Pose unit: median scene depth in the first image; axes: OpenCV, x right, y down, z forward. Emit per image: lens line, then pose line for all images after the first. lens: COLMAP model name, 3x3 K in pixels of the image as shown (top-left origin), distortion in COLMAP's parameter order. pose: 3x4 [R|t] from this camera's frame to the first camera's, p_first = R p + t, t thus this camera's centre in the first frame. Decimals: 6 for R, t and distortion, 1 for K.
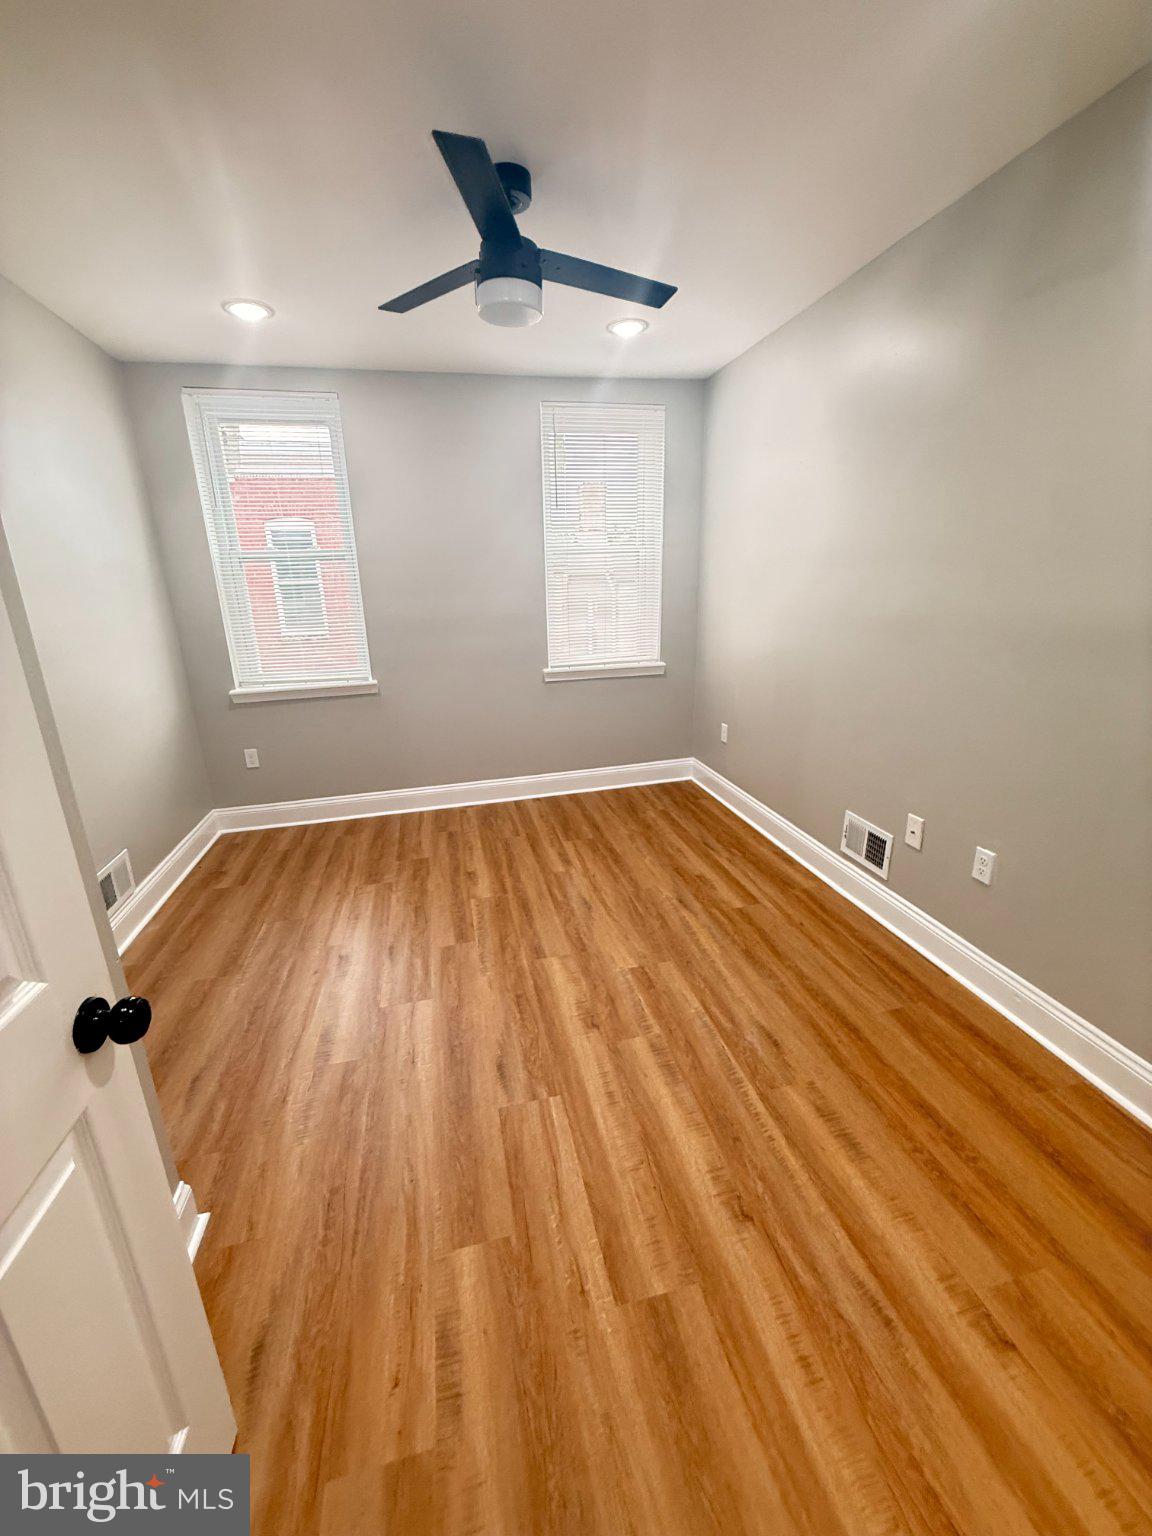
lens RADIAL K [[607.7, 0, 574.0], [0, 607.7, 763.9], [0, 0, 1]] dist [-0.001936, 0.000172]
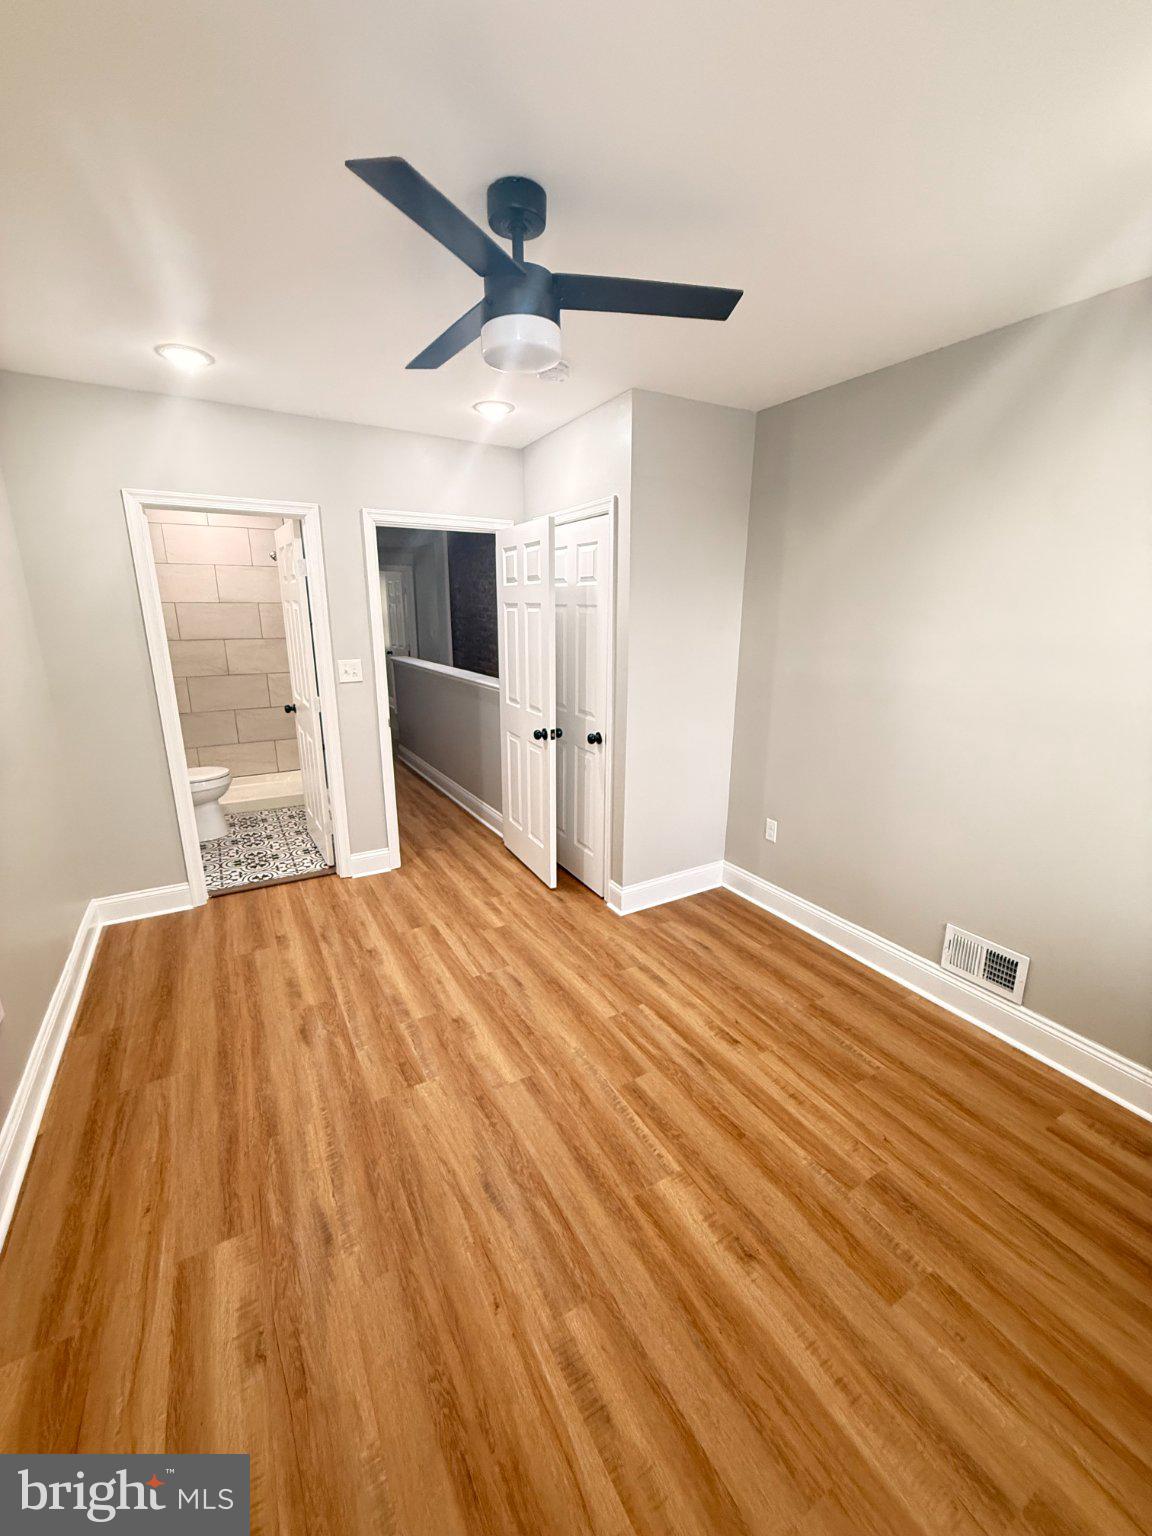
lens RADIAL K [[607.7, 0, 574.0], [0, 607.7, 763.9], [0, 0, 1]] dist [-0.001936, 0.000172]
pose [[-0.954128, 0.095224, -0.283853, 0.091435], [-0.069007, 0.852604, 0.517981, -0.562124], [0.291338, 0.513808, -0.806922, 1.576557]]
